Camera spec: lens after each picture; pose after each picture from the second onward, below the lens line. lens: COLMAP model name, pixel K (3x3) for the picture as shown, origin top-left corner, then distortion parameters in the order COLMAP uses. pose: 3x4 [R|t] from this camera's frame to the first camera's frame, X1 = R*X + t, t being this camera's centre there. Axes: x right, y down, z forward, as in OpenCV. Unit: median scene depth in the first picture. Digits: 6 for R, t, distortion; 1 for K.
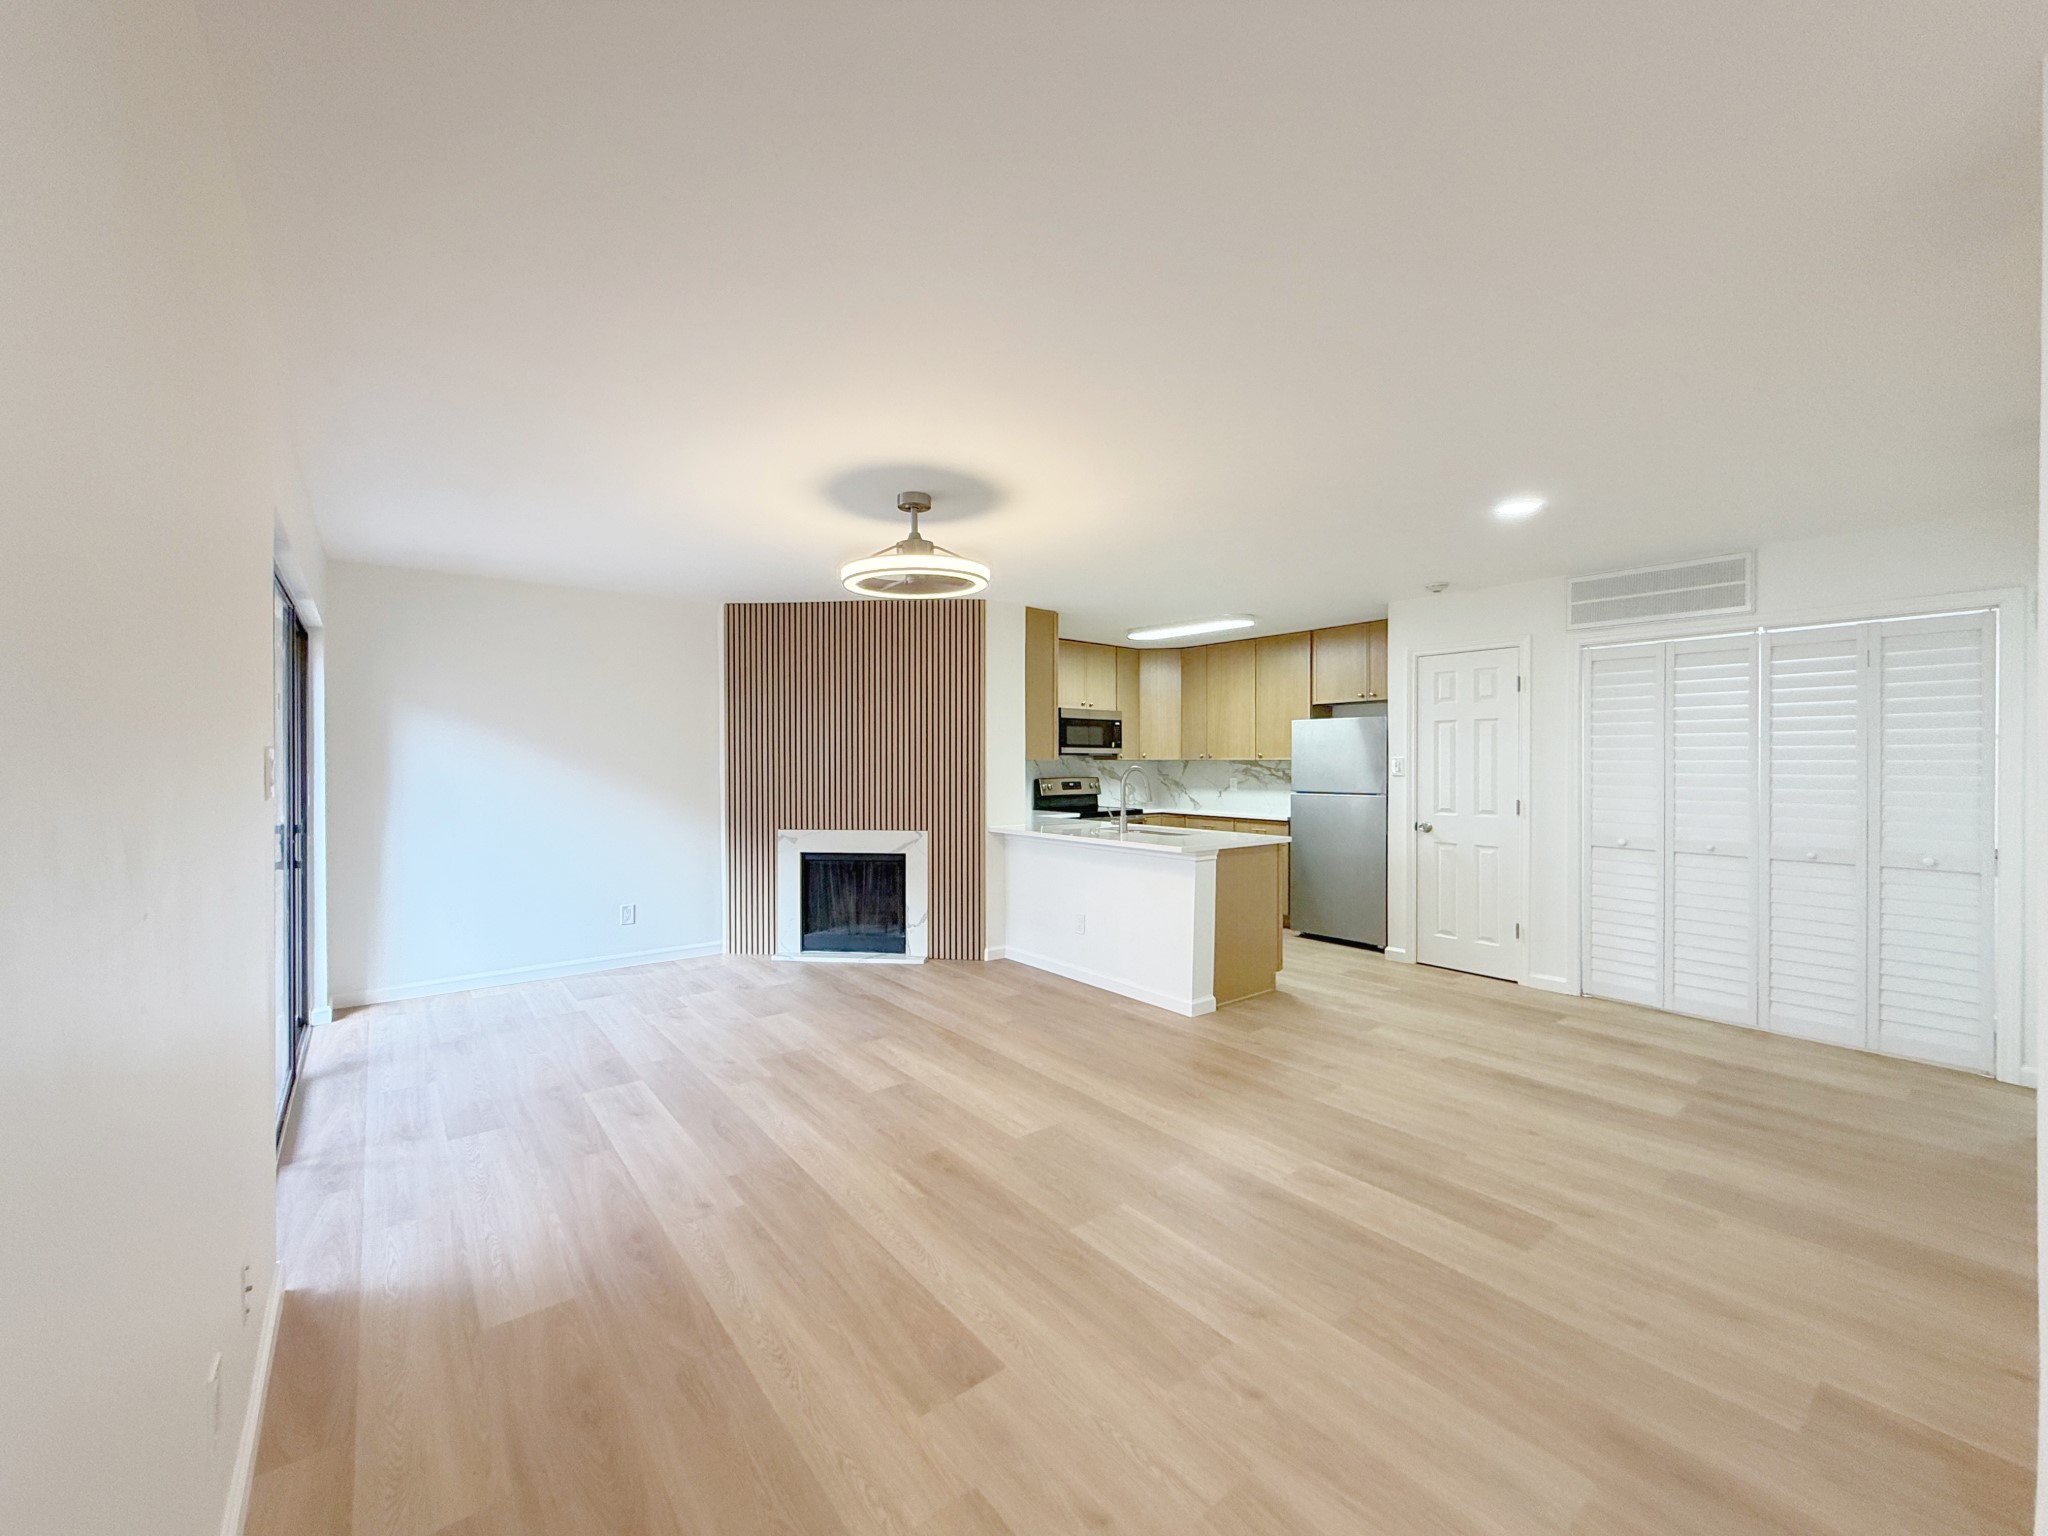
lens RADIAL K [[817.9, 0, 1016.6], [0, 817.9, 768.1], [0, 0, 1]] dist [-0.000653, 0.000805]
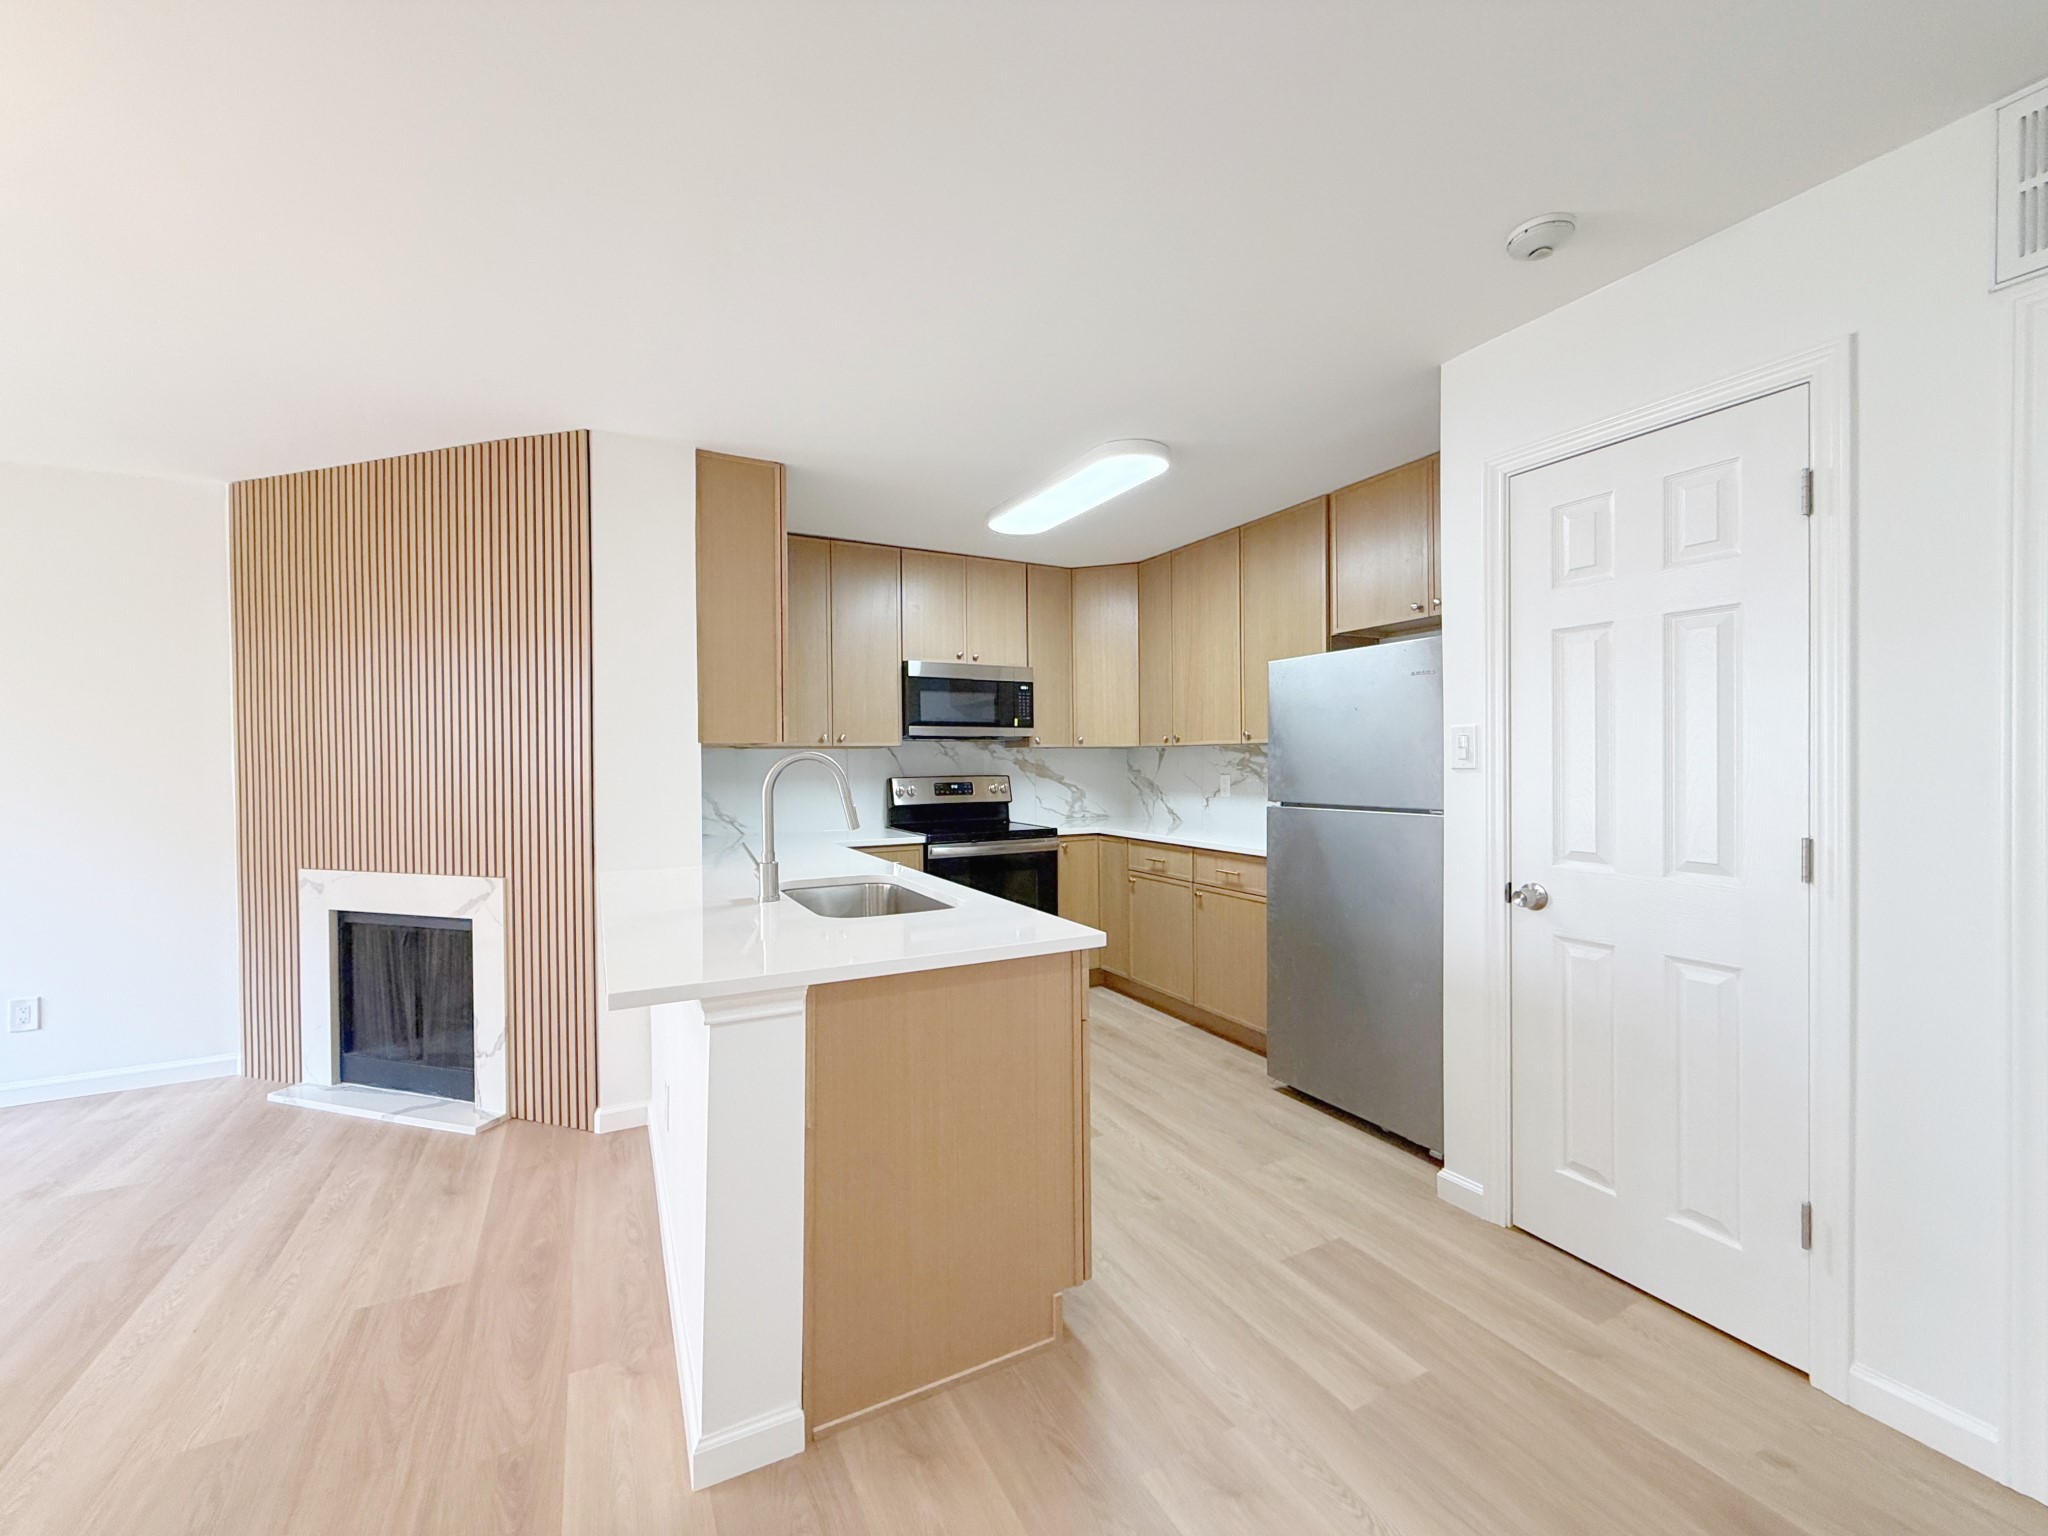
lens RADIAL K [[817.9, 0, 1016.6], [0, 817.9, 768.1], [0, 0, 1]] dist [-0.000653, 0.000805]
pose [[0.981897, -0.006090, -0.189316, 0.312756], [0.006486, 0.999978, 0.001471, 0.006722], [0.189303, -0.002673, 0.981915, 0.531584]]
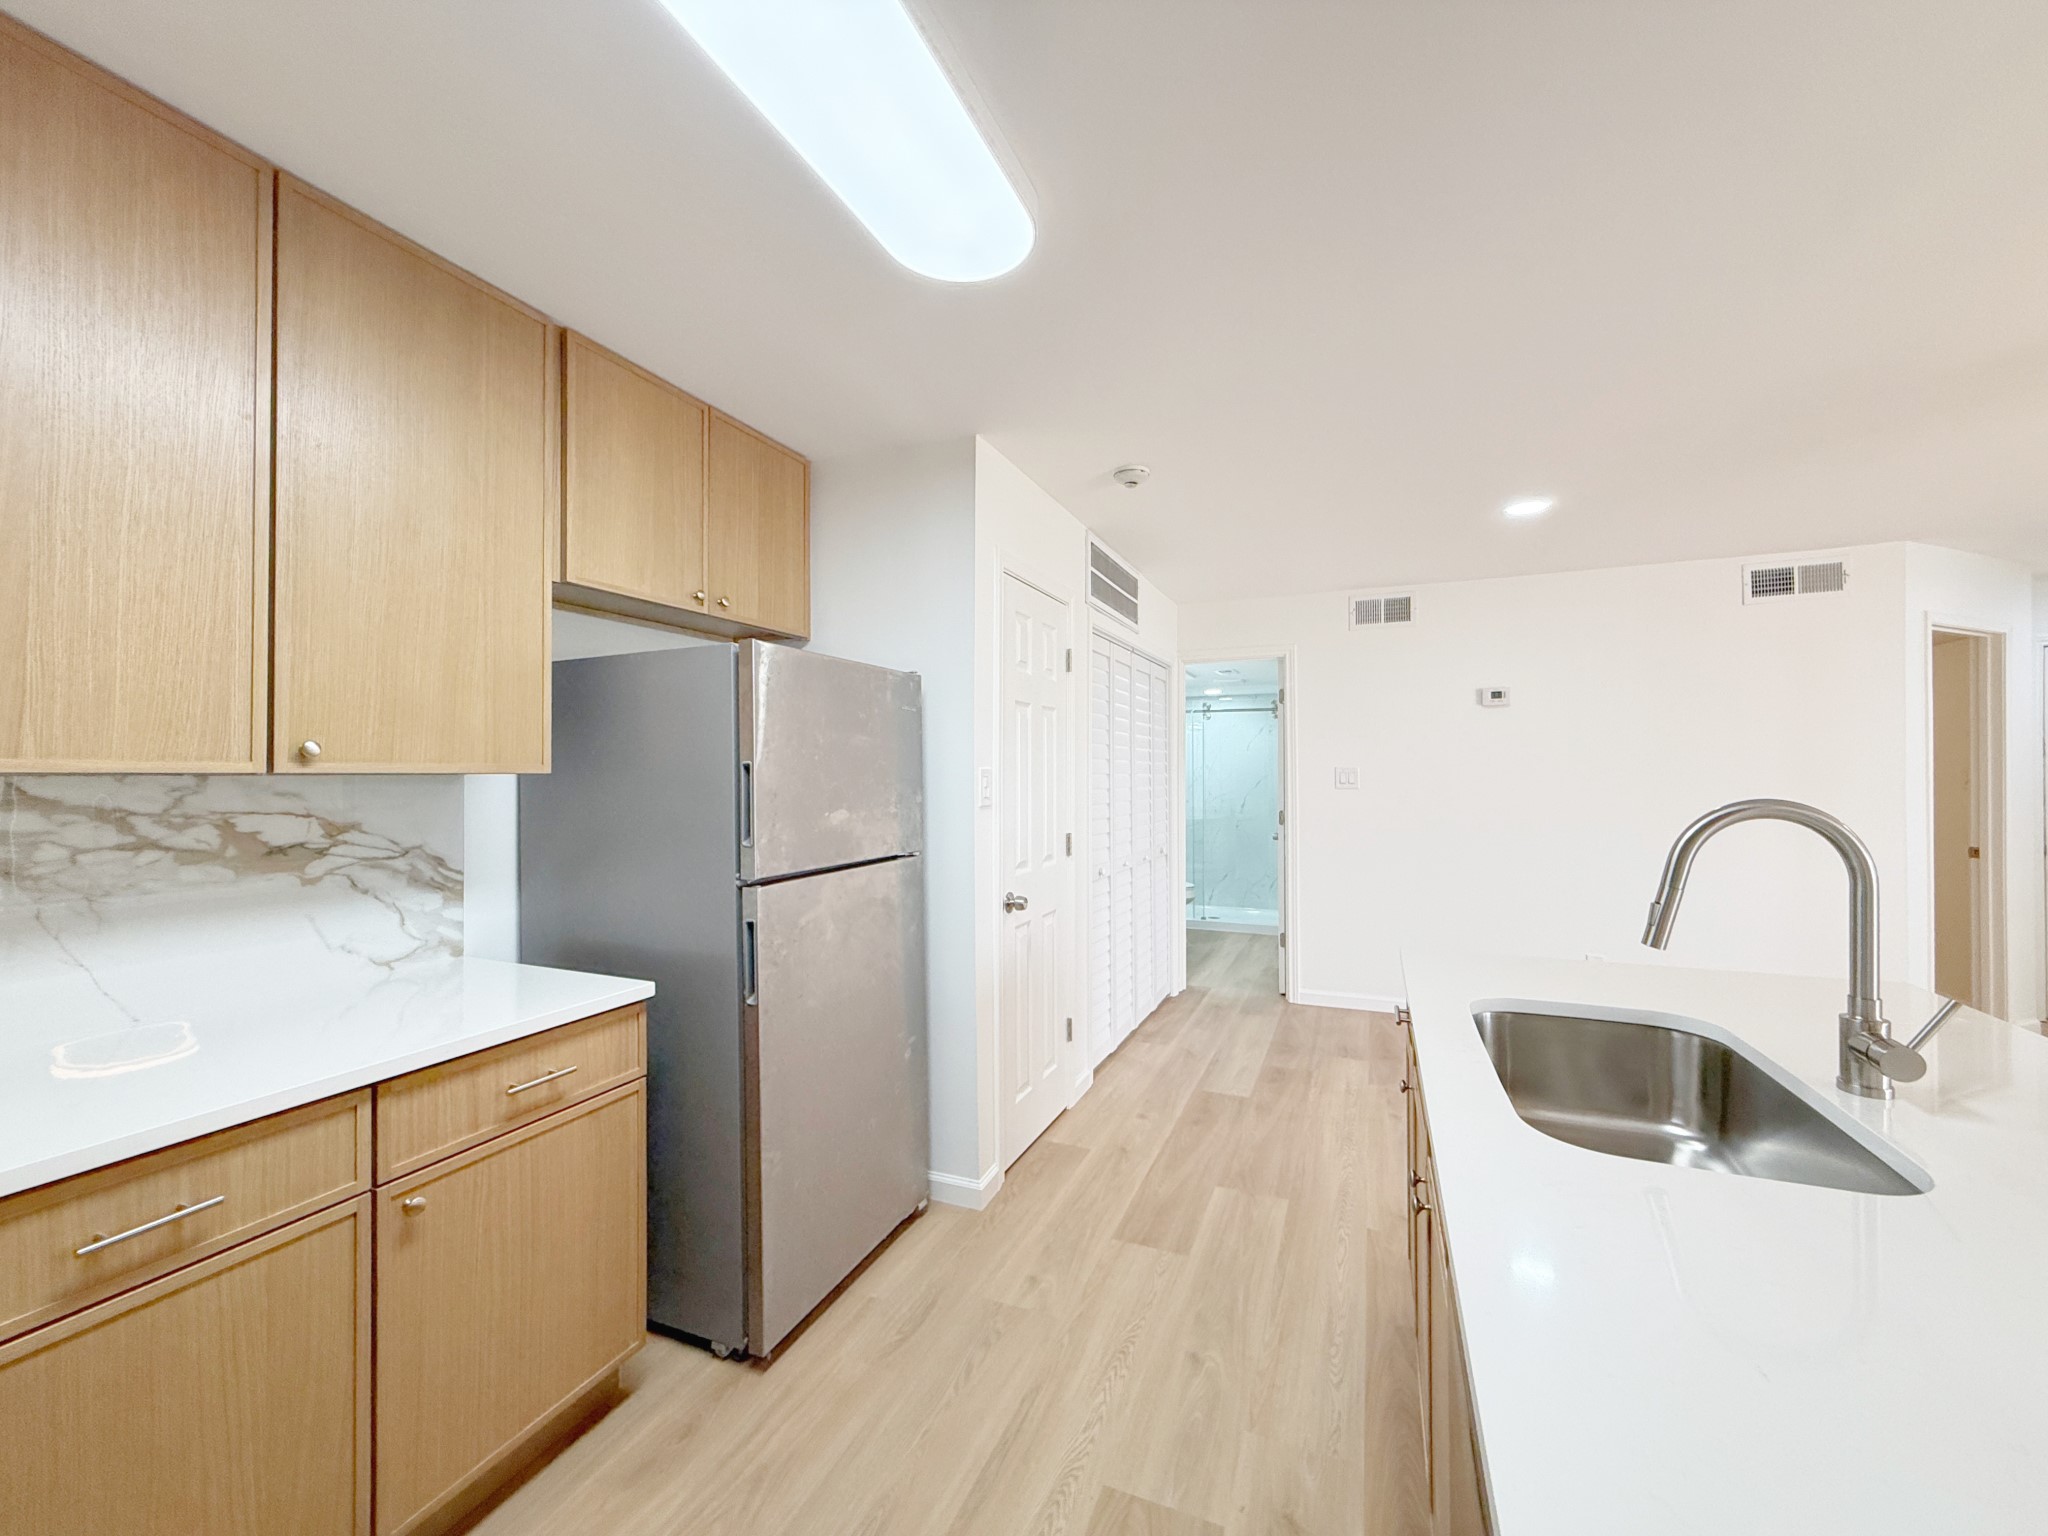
lens RADIAL K [[817.9, 0, 1016.6], [0, 817.9, 768.1], [0, 0, 1]] dist [-0.000653, 0.000805]
pose [[-0.475477, 0.005669, 0.879710, 0.039265], [0.008762, 0.999960, -0.001708, -0.011646], [-0.879684, 0.006896, -0.475508, 1.183603]]
